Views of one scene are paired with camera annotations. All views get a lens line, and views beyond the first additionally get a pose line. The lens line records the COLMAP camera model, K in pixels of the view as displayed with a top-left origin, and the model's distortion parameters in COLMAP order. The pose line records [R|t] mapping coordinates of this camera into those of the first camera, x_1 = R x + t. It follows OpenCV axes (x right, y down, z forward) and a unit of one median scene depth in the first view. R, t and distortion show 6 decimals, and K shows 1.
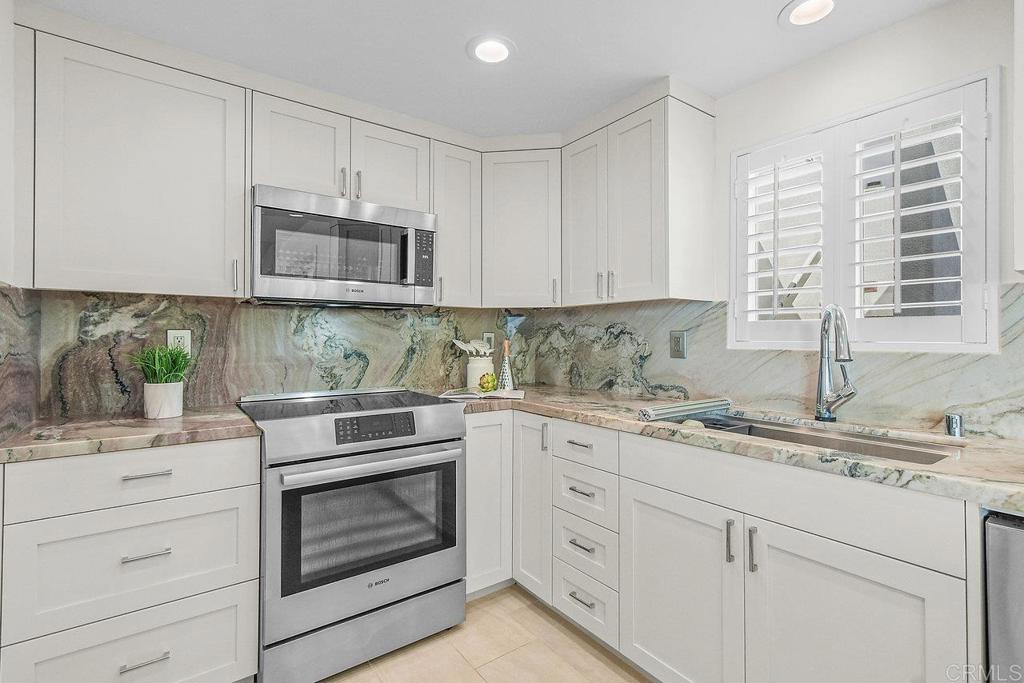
lens RADIAL K [[470.3, 0, 516.0], [0, 470.3, 337.2], [0, 0, 1]] dist [-0.002045, 0.000433]
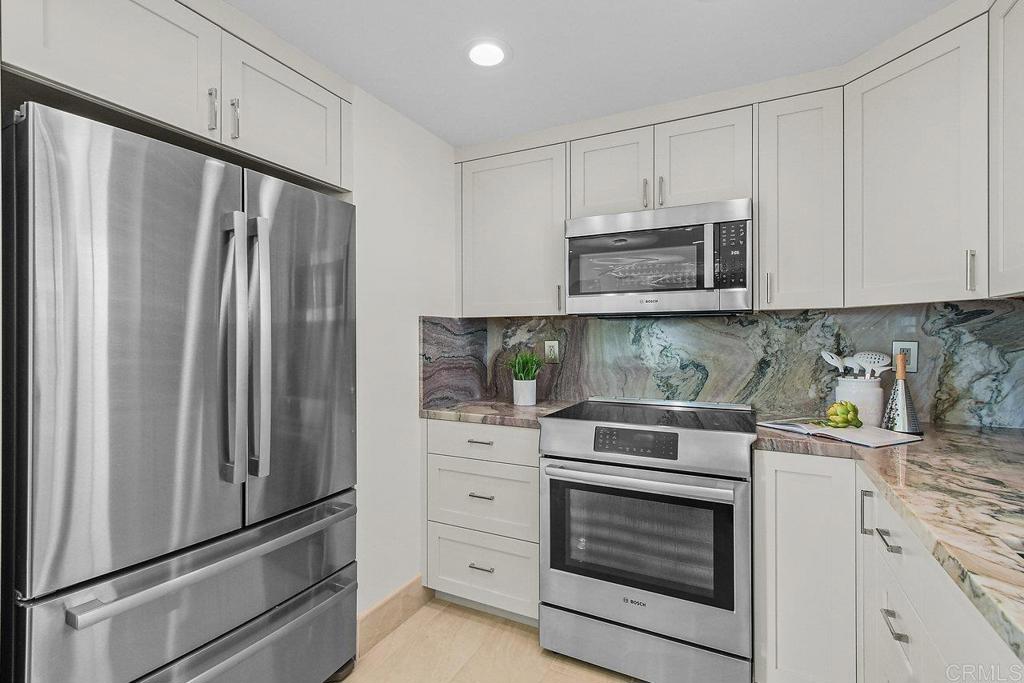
lens RADIAL K [[470.3, 0, 511.8], [0, 470.3, 339.0], [0, 0, 1]] dist [-0.002045, 0.000433]
pose [[0.448911, -0.000274, -0.893576, 0.395354], [0.002863, 0.999995, 0.001131, -0.021149], [0.893572, -0.003066, 0.448910, 0.288265]]
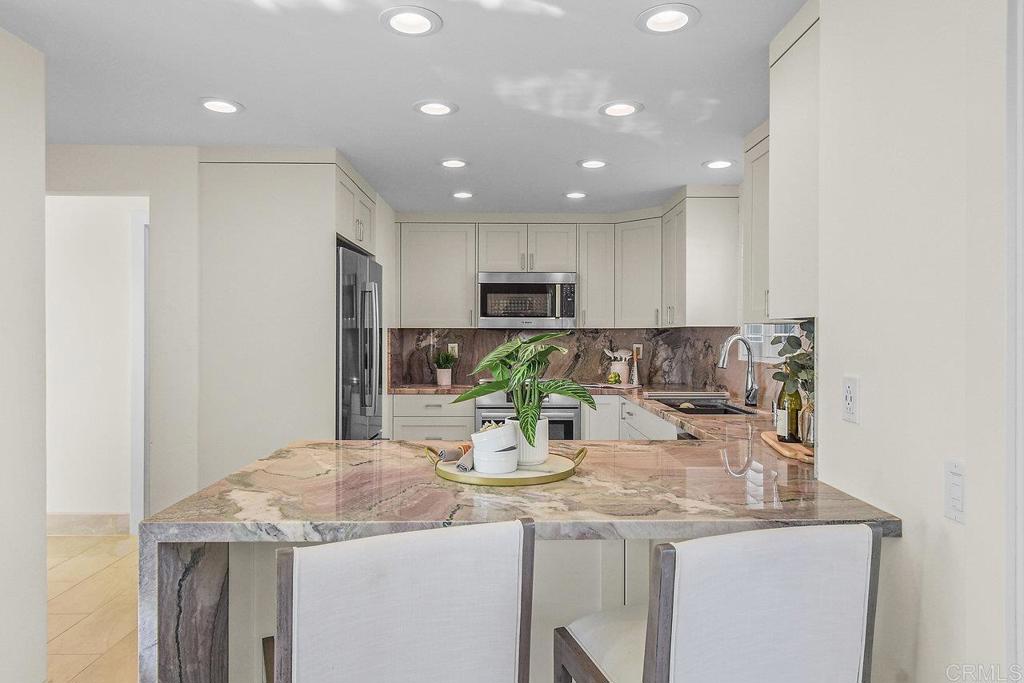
lens RADIAL K [[615.3, 0, 510.8], [0, 615.3, 342.1], [0, 0, 1]] dist [0.000425, 0.000025]
pose [[0.808327, 0.008630, -0.588670, 0.963440], [-0.000932, 0.999910, 0.013380, -0.053337], [0.588733, -0.010267, 0.808262, -0.913899]]
